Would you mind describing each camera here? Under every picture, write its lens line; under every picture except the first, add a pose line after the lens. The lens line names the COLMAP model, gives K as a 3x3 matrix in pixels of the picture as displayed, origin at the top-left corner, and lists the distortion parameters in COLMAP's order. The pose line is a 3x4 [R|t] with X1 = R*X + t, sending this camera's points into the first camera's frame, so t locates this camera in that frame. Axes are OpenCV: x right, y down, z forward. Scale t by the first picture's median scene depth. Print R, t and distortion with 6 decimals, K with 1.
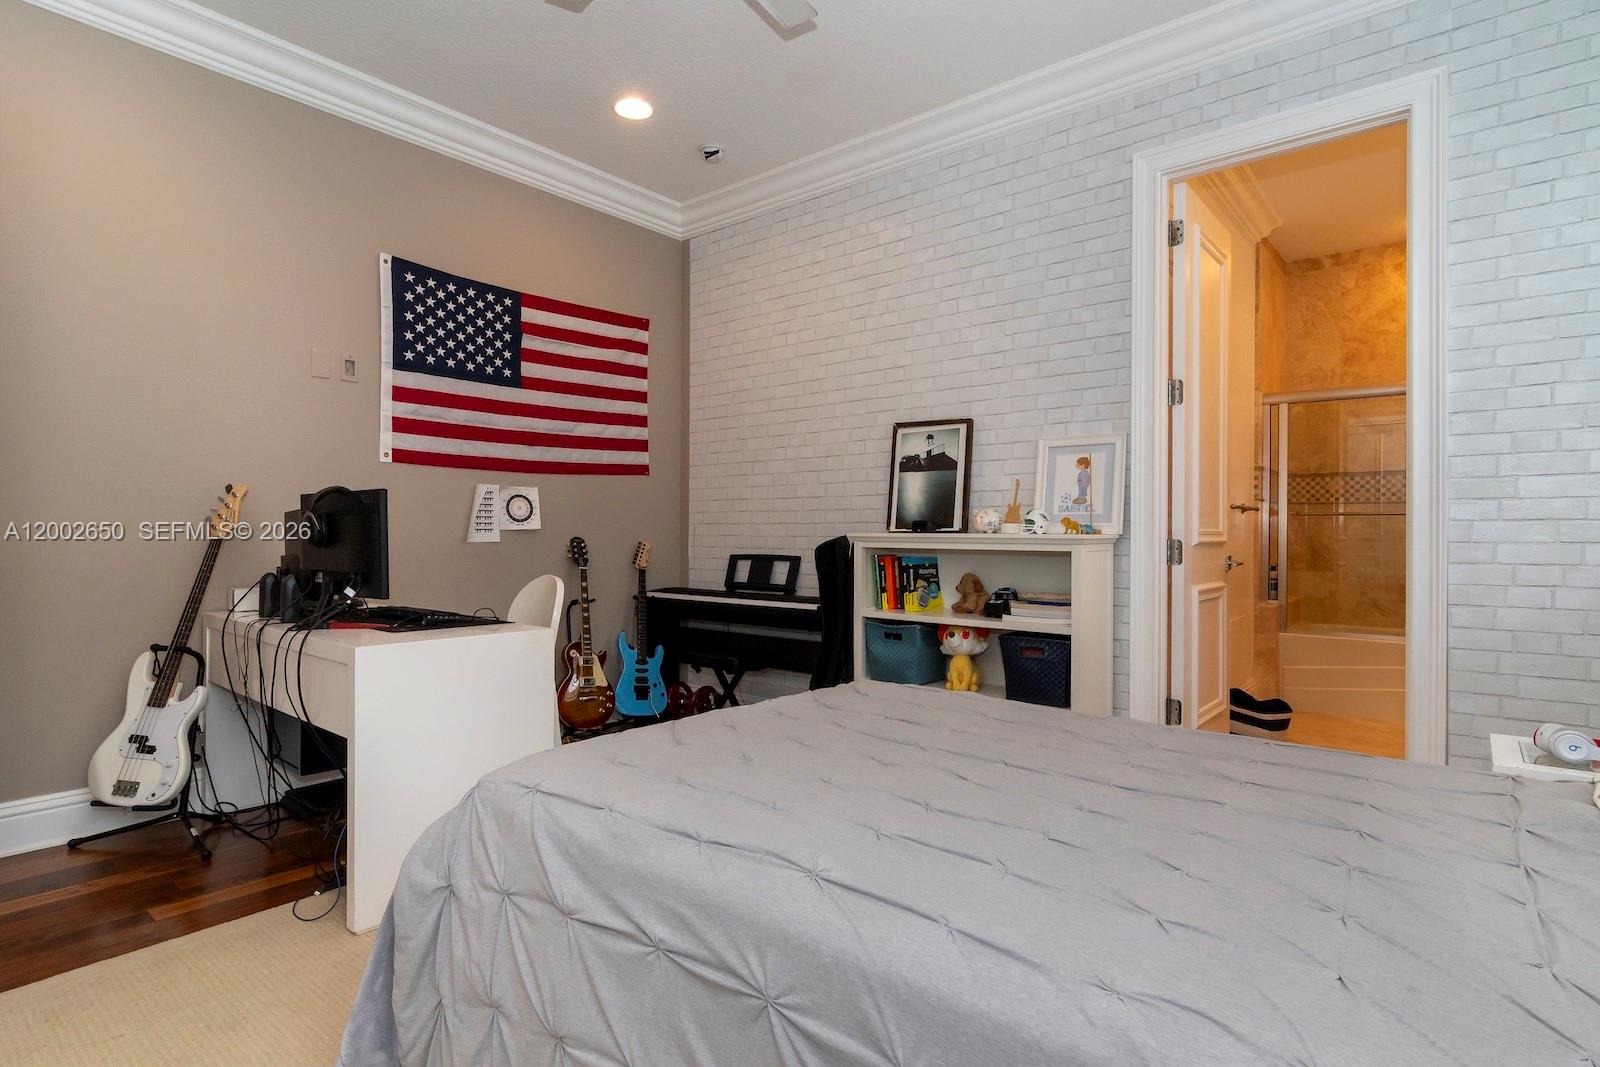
lens RADIAL K [[798.8, 0, 800.8], [0, 798.8, 532.5], [0, 0, 1]] dist [0.000557, 0.000219]
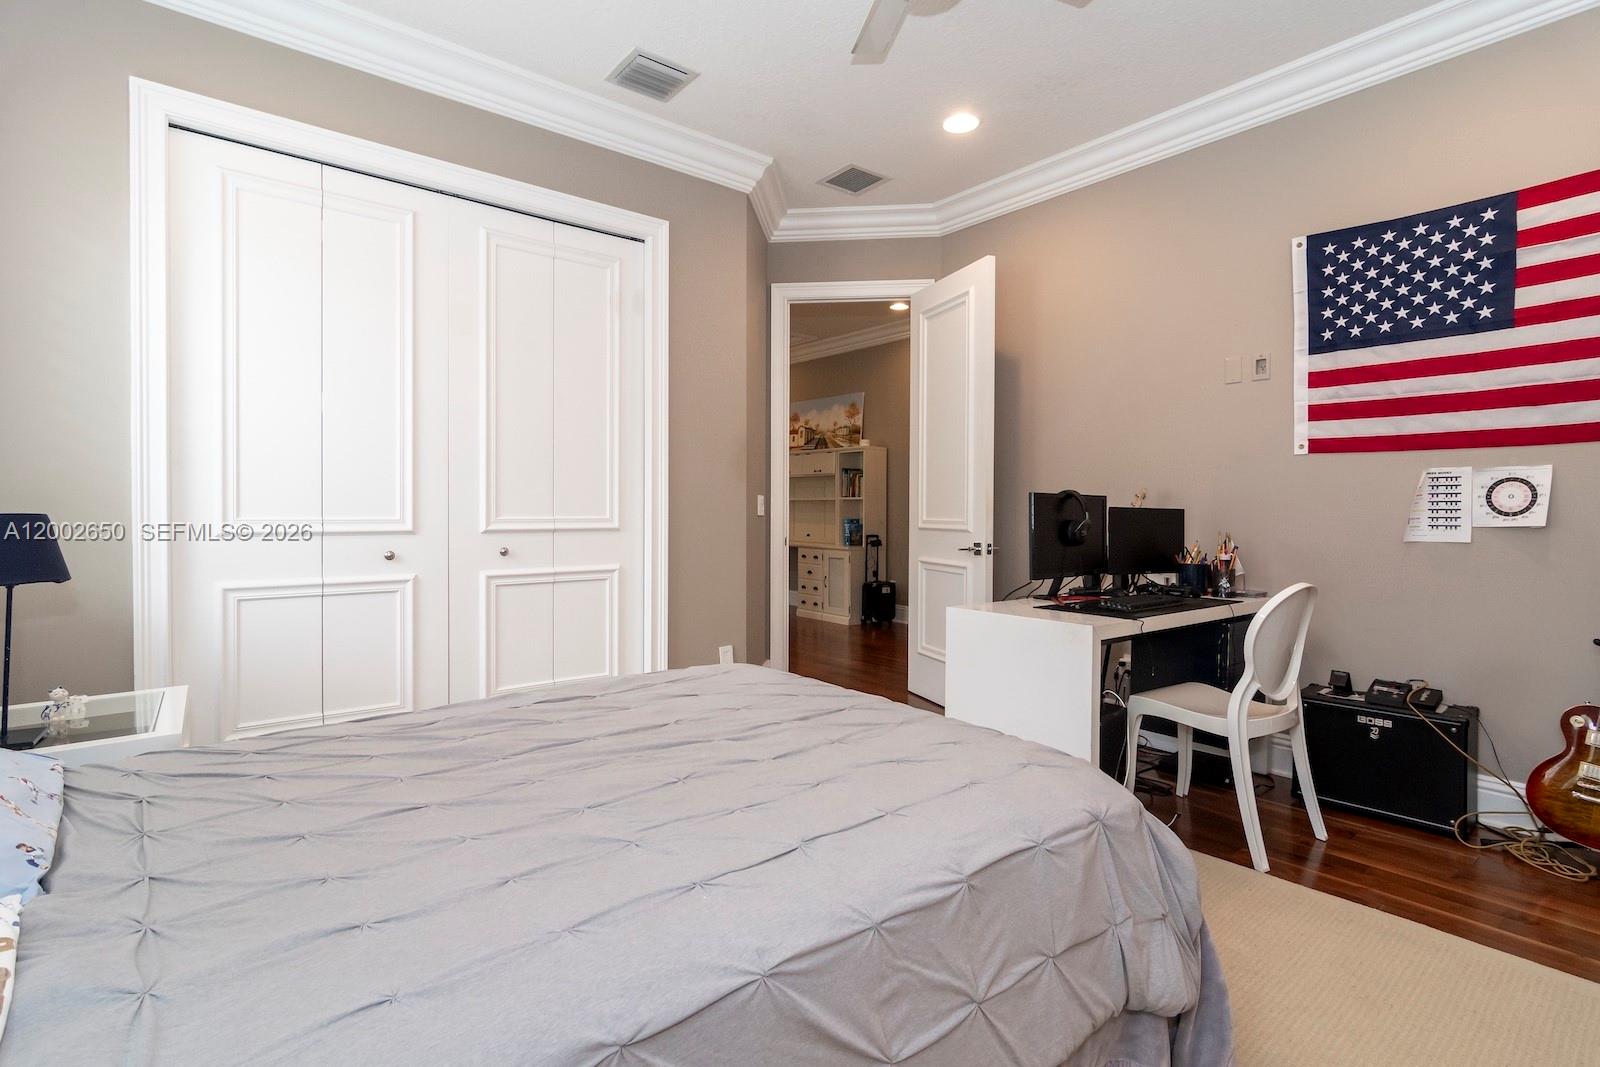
lens RADIAL K [[798.8, 0, 797.3], [0, 798.8, 524.3], [0, 0, 1]] dist [0.000557, 0.000219]
pose [[-0.184968, 0.009720, -0.982696, 0.491952], [-0.008506, 0.999898, 0.011491, -0.009097], [0.982708, 0.010485, -0.184866, 0.538327]]
